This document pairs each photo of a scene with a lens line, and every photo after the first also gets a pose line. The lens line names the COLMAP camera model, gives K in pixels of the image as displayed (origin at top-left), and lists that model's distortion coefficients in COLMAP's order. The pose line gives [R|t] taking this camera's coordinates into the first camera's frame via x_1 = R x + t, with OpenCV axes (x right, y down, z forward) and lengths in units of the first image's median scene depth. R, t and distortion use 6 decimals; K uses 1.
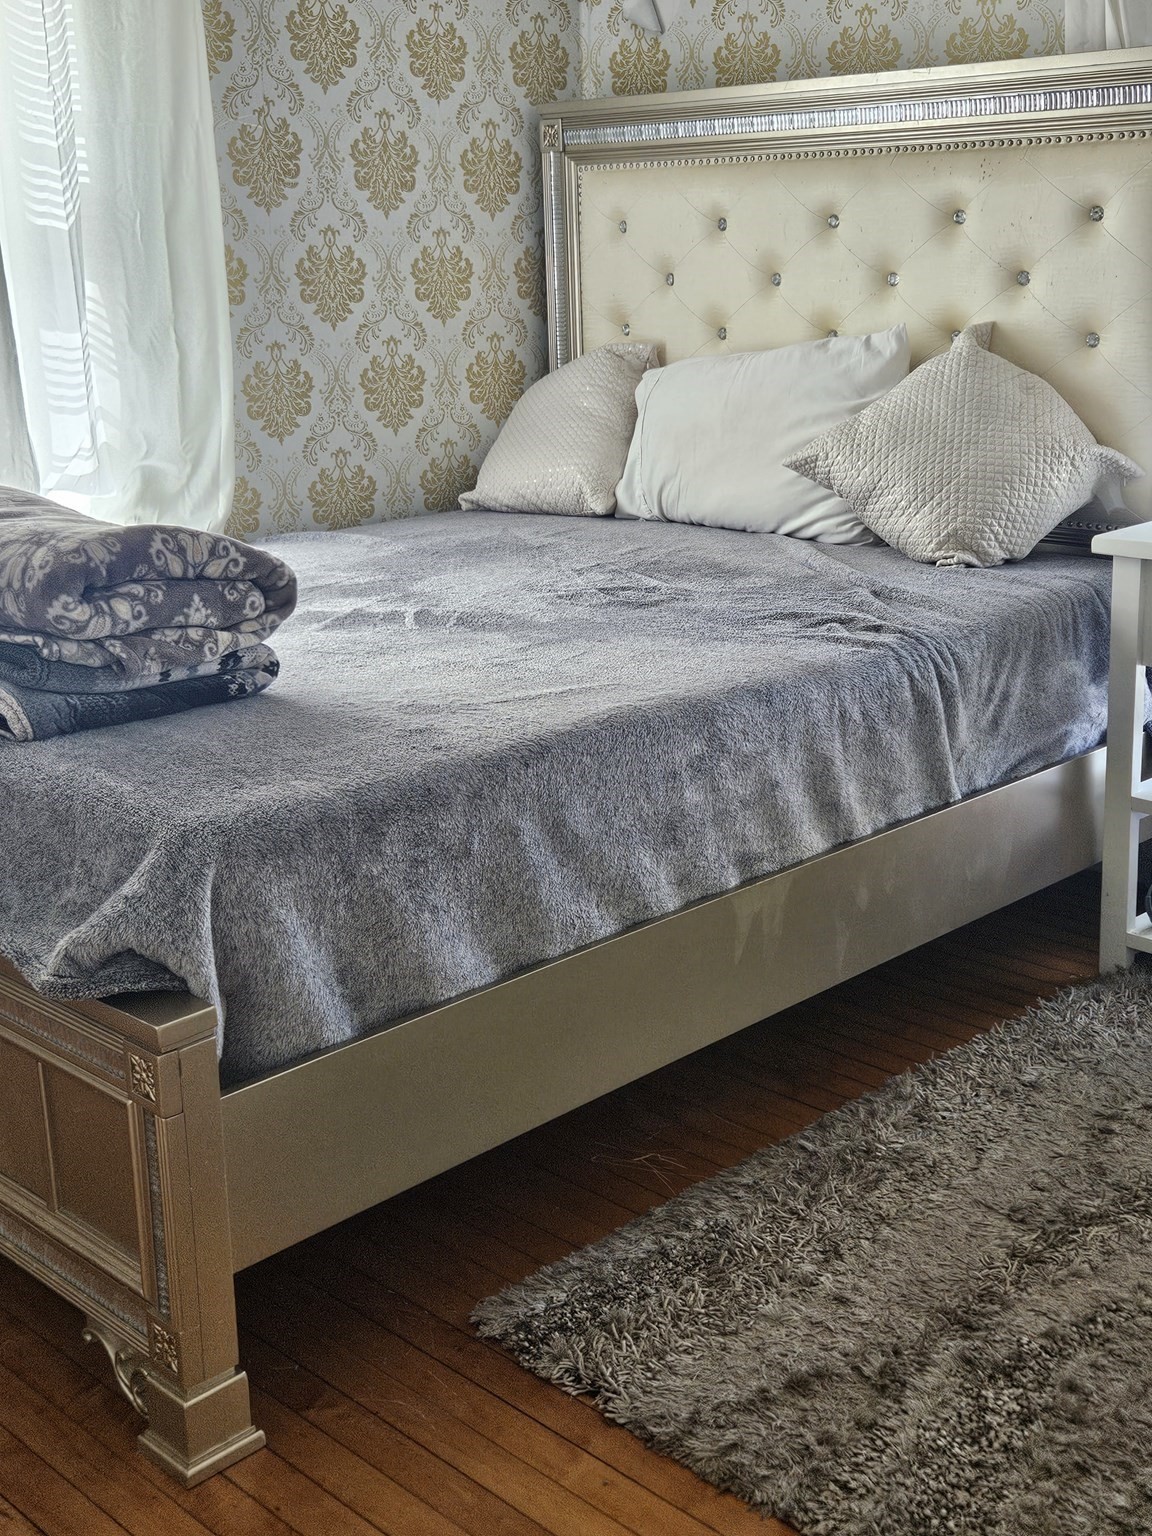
lens RADIAL K [[1861.6, 0, 580.7], [0, 1861.6, 879.6], [0, 0, 1]] dist [0.084790, -0.090016]
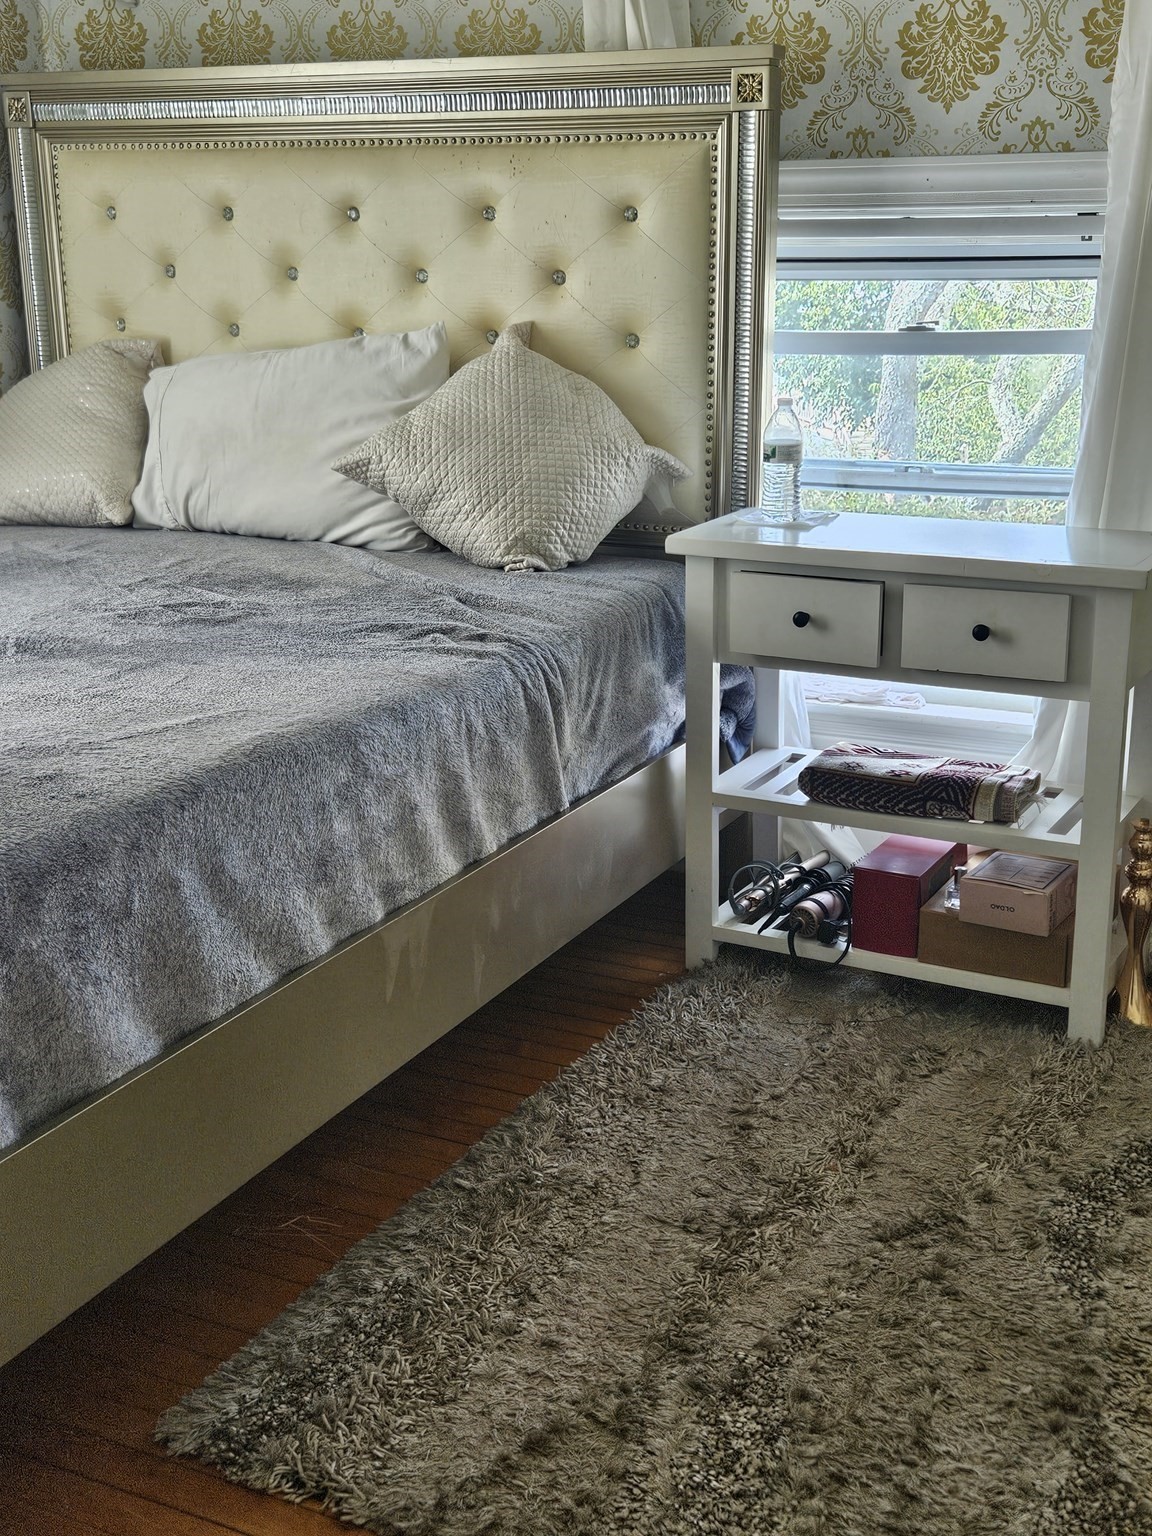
lens RADIAL K [[1861.6, 0, 580.7], [0, 1861.6, 879.6], [0, 0, 1]] dist [0.084790, -0.090016]
pose [[0.945375, -0.085624, 0.314539, -0.101097], [0.086478, 0.996190, 0.011267, -0.016006], [-0.314305, 0.016549, 0.949178, 0.072461]]
